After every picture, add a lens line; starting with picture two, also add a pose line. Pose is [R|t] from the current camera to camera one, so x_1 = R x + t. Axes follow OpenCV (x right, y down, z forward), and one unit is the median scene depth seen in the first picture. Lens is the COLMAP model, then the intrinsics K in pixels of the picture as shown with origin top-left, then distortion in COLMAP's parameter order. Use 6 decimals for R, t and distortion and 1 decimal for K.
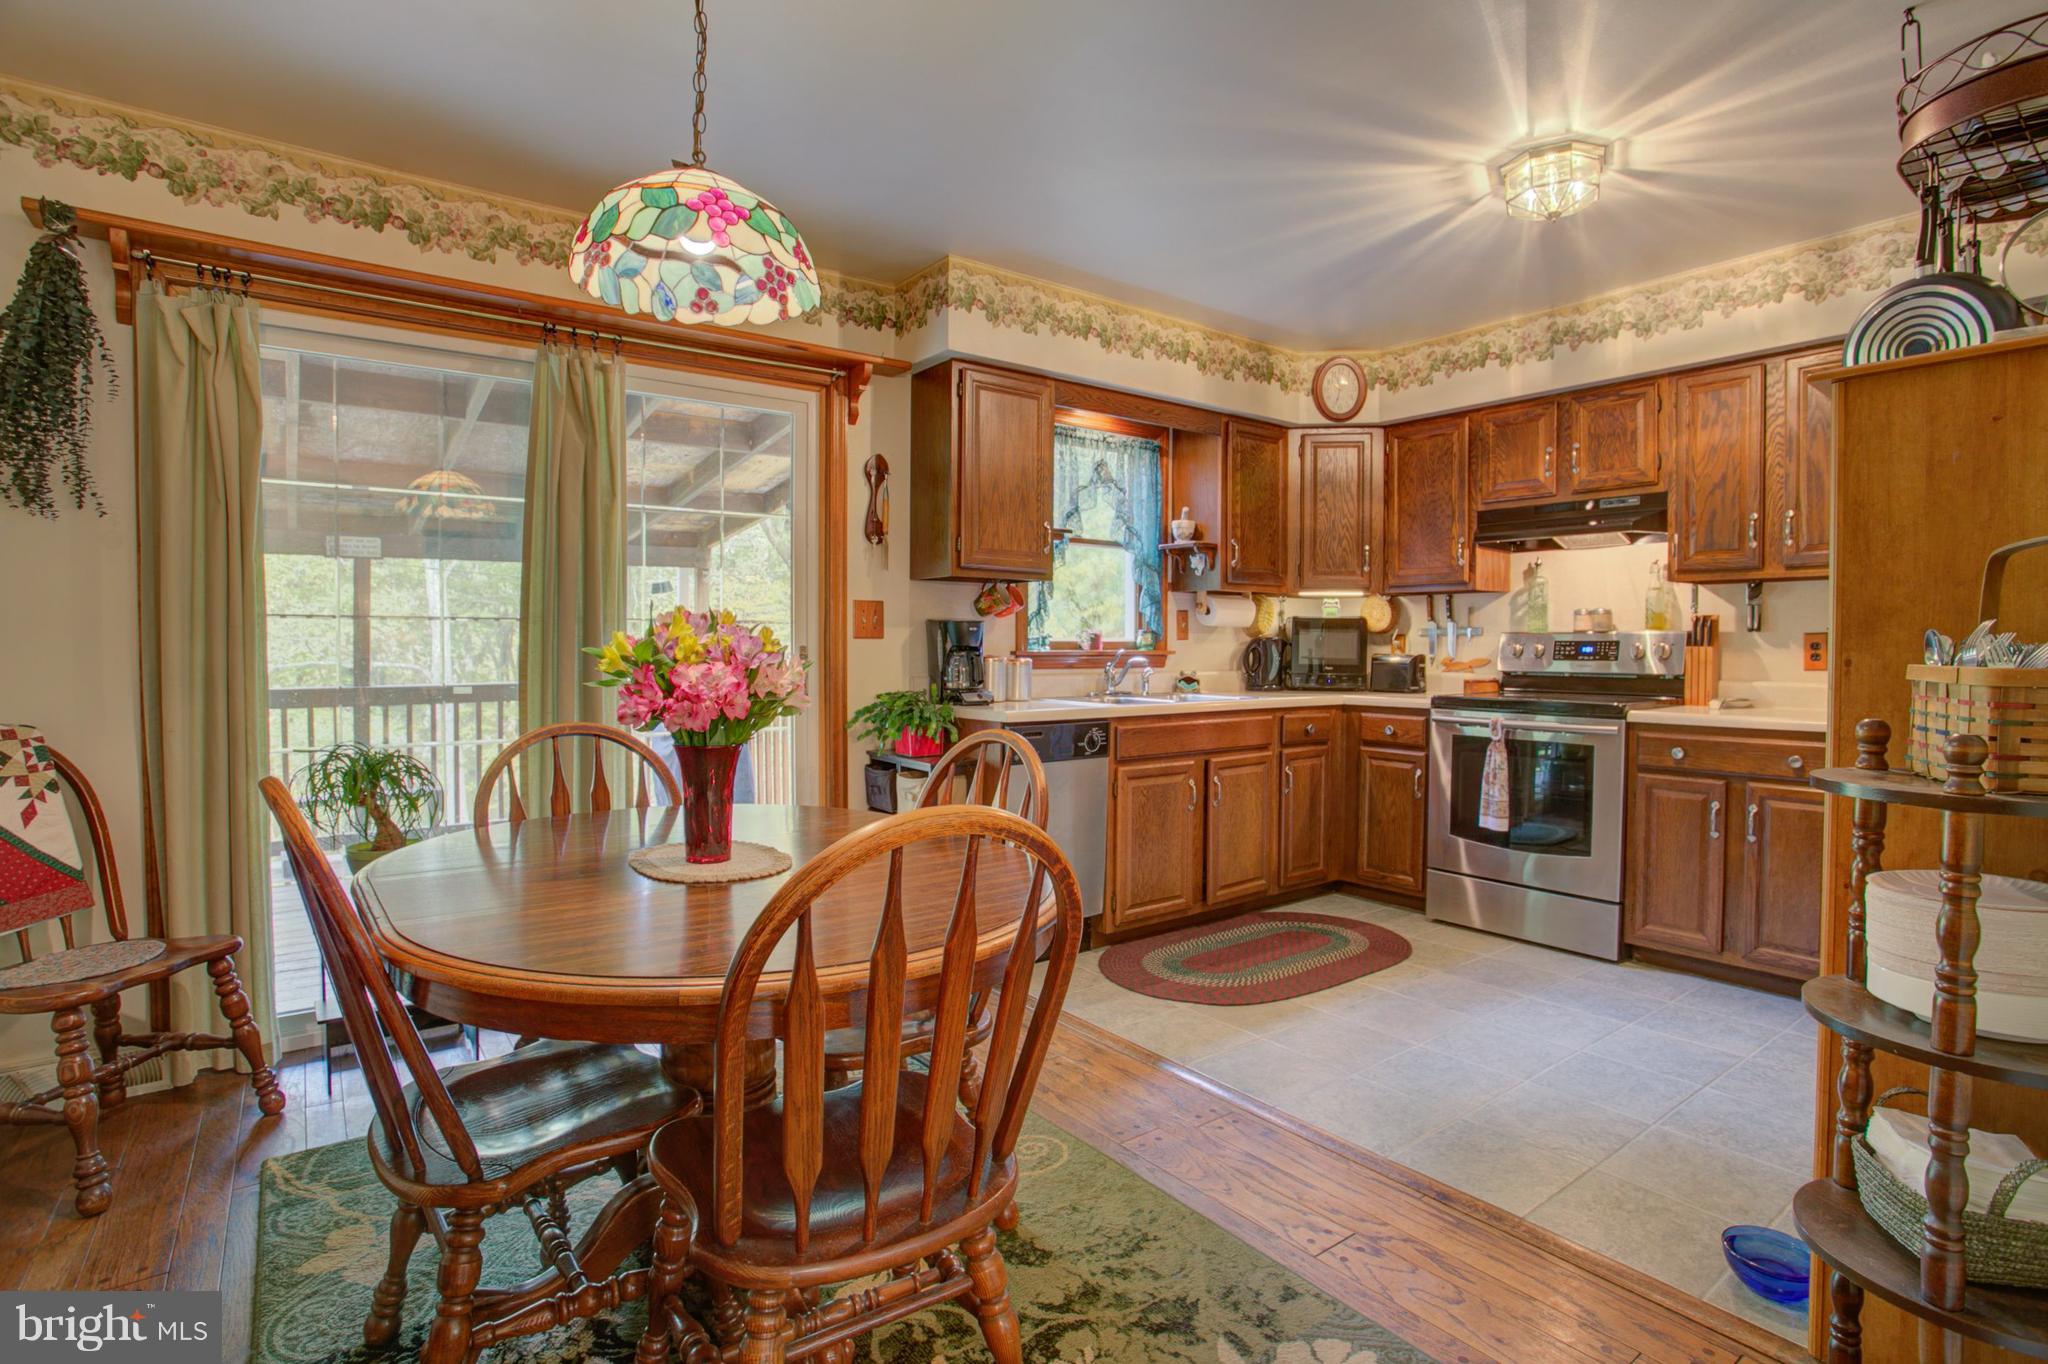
lens RADIAL K [[996.8, 0, 1012.0], [0, 996.8, 673.1], [0, 0, 1]] dist [-0.016267, 0.000138]
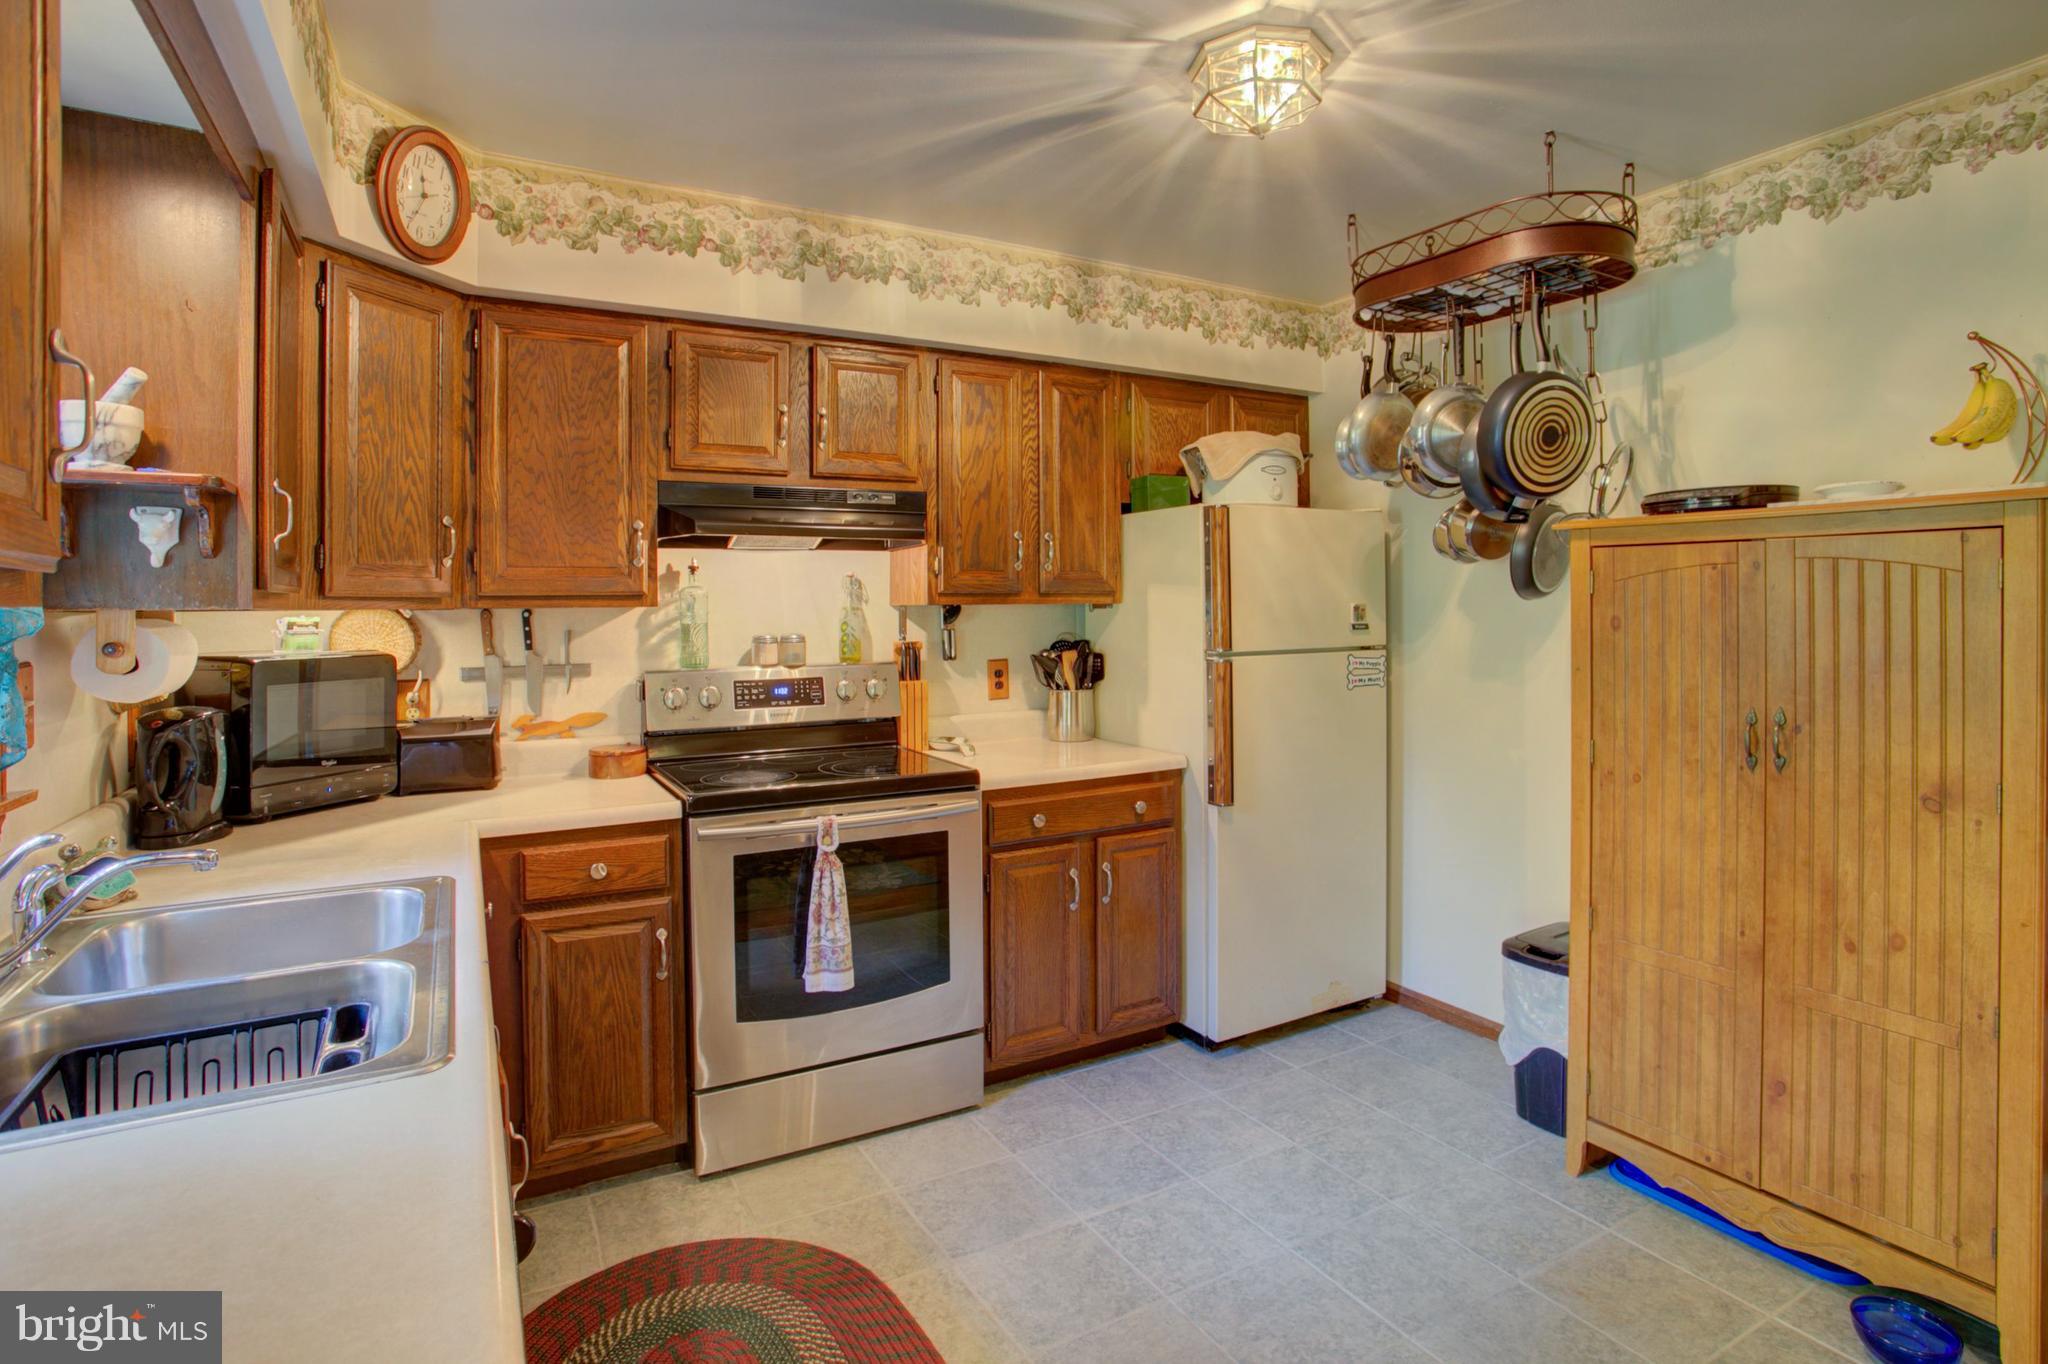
lens RADIAL K [[1033.5, 0, 1028.8], [0, 1033.5, 591.4], [0, 0, 1]] dist [-0.050252, 0.000479]
pose [[0.119239, 0.005243, 0.992852, -0.146010], [0.042972, 0.999022, -0.010437, -0.081895], [-0.991935, 0.043909, 0.118897, 0.737922]]
